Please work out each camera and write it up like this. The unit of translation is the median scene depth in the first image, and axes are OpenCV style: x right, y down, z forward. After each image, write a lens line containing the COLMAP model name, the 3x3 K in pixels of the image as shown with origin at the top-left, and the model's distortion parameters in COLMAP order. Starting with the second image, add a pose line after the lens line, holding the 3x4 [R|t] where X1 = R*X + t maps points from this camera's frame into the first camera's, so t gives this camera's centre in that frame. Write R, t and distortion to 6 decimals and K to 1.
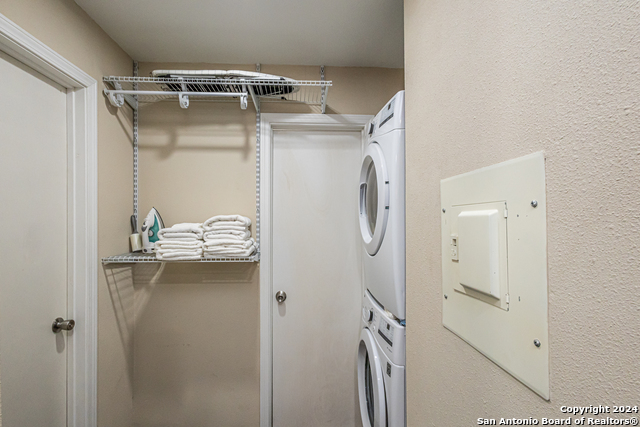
lens RADIAL K [[302.0, 0, 306.7], [0, 302.0, 218.7], [0, 0, 1]] dist [0.001479, -0.000072]
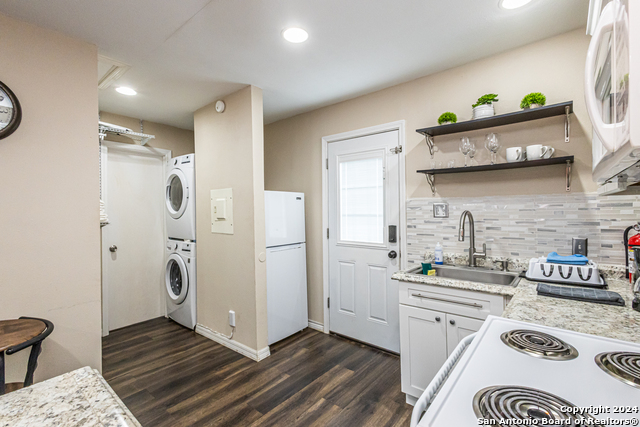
lens RADIAL K [[297.0, 0, 318.8], [0, 297.0, 211.4], [0, 0, 1]] dist [0.008575, 0.000736]
pose [[0.663577, -0.010128, 0.748039, -0.716554], [0.005700, 0.999948, 0.008483, 0.052273], [-0.748086, -0.001366, 0.663601, -1.218846]]
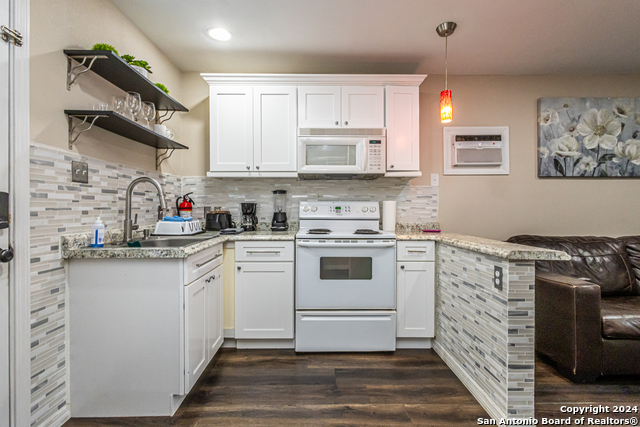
lens RADIAL K [[297.0, 0, 317.4], [0, 297.0, 212.4], [0, 0, 1]] dist [0.008575, 0.000736]
pose [[-0.999649, 0.008039, 0.025247, -0.029291], [0.008212, 0.999944, 0.006722, 0.202797], [-0.025192, 0.006927, -0.999659, 0.341754]]
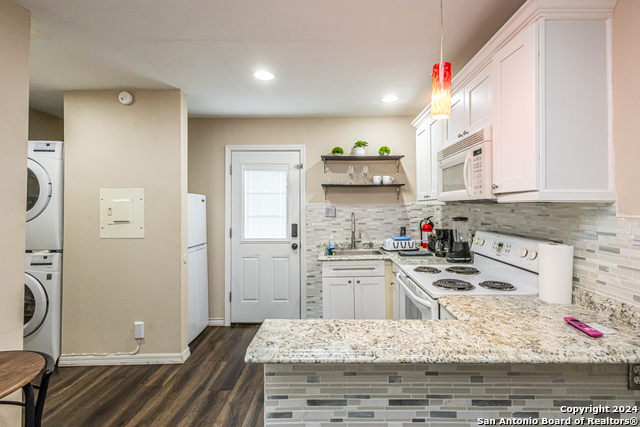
lens RADIAL K [[297.0, 0, 335.5], [0, 297.0, 203.5], [0, 0, 1]] dist [0.008575, 0.000736]
pose [[0.026841, 0.019967, 0.999440, -1.358829], [0.000441, 0.999800, -0.019986, 0.042677], [-0.999640, 0.000977, 0.026827, -0.773395]]
